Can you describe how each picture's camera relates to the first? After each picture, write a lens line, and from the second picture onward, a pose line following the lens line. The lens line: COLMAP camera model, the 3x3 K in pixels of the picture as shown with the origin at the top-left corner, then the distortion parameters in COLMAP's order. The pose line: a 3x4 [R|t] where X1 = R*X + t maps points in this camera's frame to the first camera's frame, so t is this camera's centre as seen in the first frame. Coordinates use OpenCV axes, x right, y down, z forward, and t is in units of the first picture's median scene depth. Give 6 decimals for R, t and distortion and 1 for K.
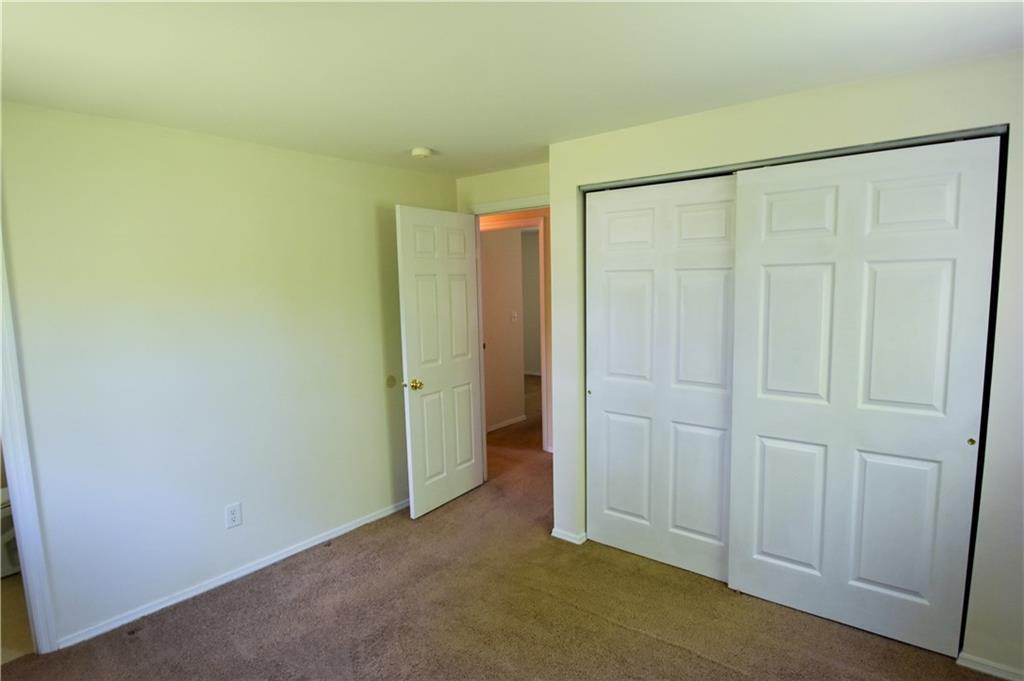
lens RADIAL K [[533.4, 0, 511.6], [0, 533.4, 349.6], [0, 0, 1]] dist [-0.020038, -0.000340]
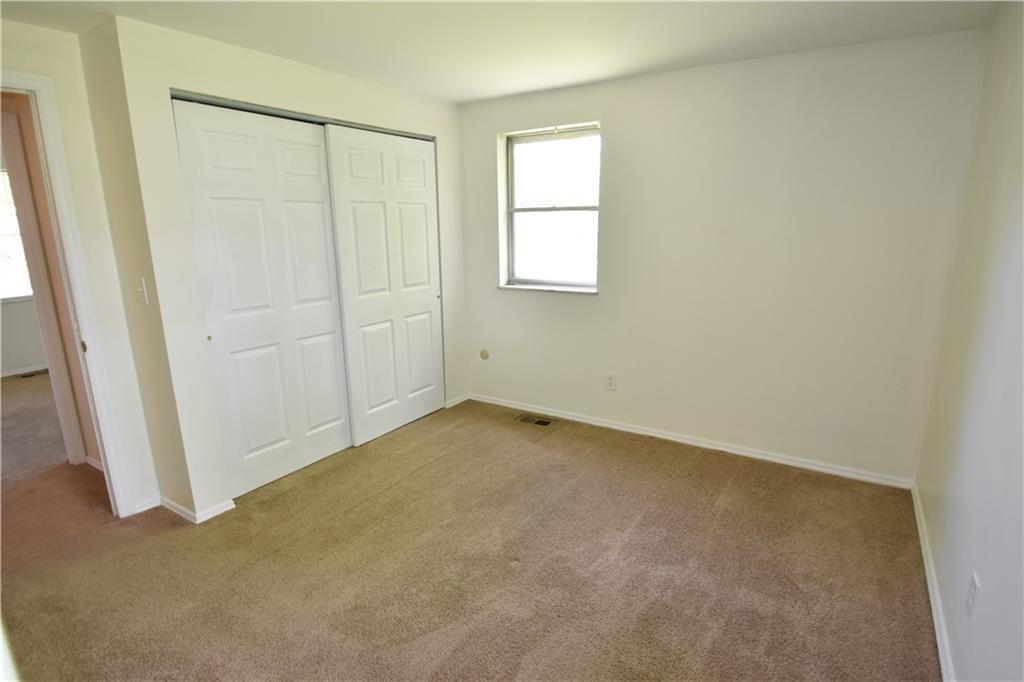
lens RADIAL K [[533.4, 0, 507.7], [0, 533.4, 342.2], [0, 0, 1]] dist [-0.020038, -0.000340]
pose [[-0.093548, -0.204588, 0.974368, -0.963775], [0.124825, 0.968527, 0.215346, -0.051594], [-0.987759, 0.141770, -0.065066, 0.737527]]
